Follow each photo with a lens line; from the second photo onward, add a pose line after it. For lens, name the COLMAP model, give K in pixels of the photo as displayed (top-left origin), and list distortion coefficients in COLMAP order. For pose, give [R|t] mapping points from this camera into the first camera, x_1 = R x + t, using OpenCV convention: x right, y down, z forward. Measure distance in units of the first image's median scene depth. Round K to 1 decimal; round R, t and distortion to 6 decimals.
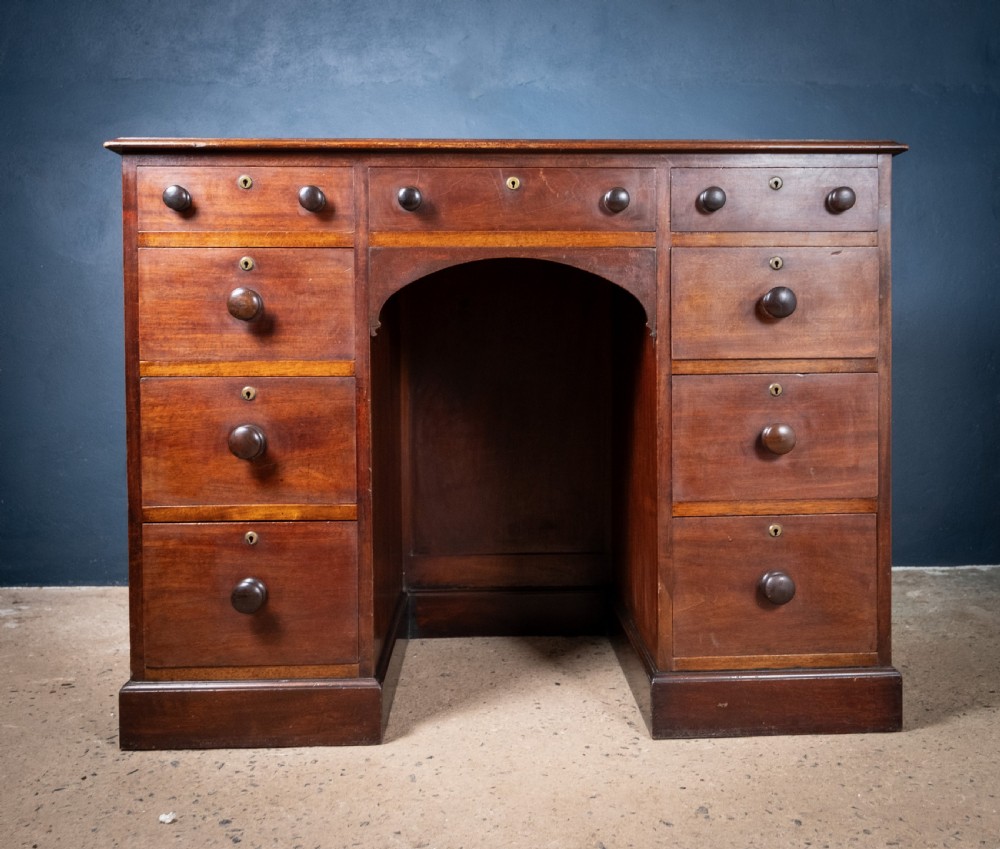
lens RADIAL K [[1198.8, 0, 556.1], [0, 1198.8, 336.9], [0, 0, 1]] dist [-0.022509, 0.000000]
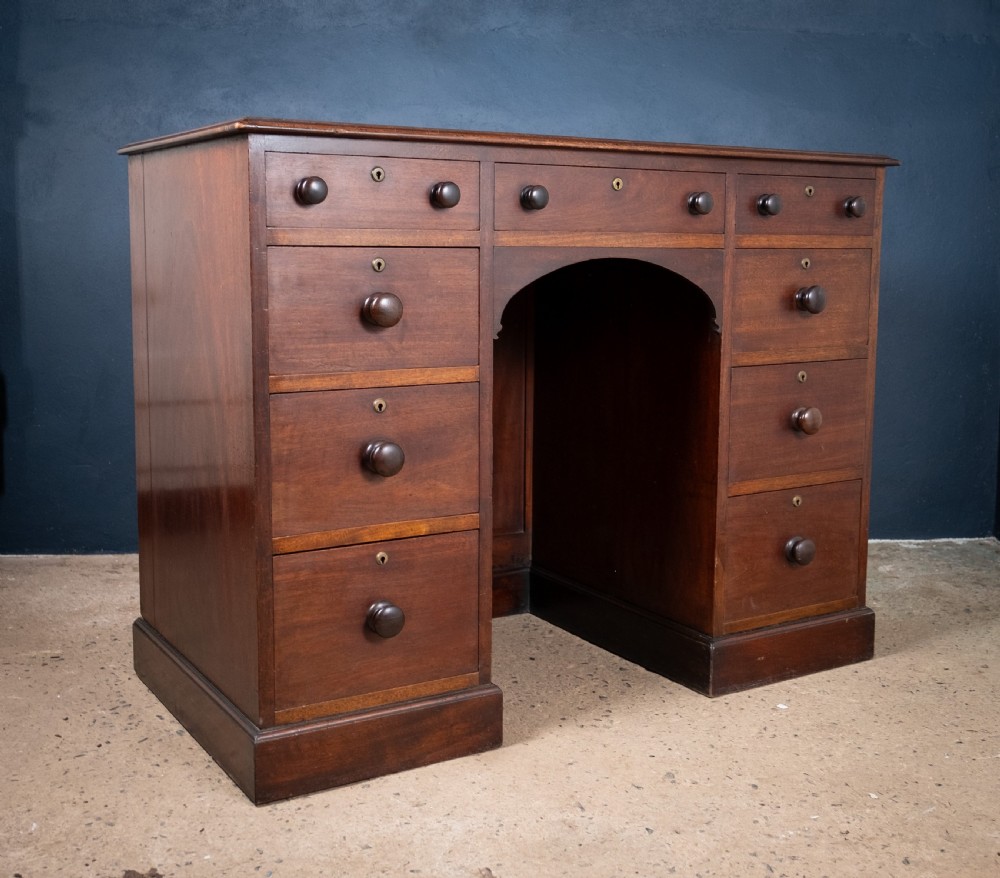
lens RADIAL K [[1250.7, 0, 500.3], [0, 1250.7, 387.3], [0, 0, 1]] dist [-0.018682, 0.000000]
pose [[0.882253, -0.043624, 0.468750, -0.626379], [-0.005751, 0.994624, 0.103389, -0.067013], [-0.470741, -0.093911, 0.877259, 0.110960]]
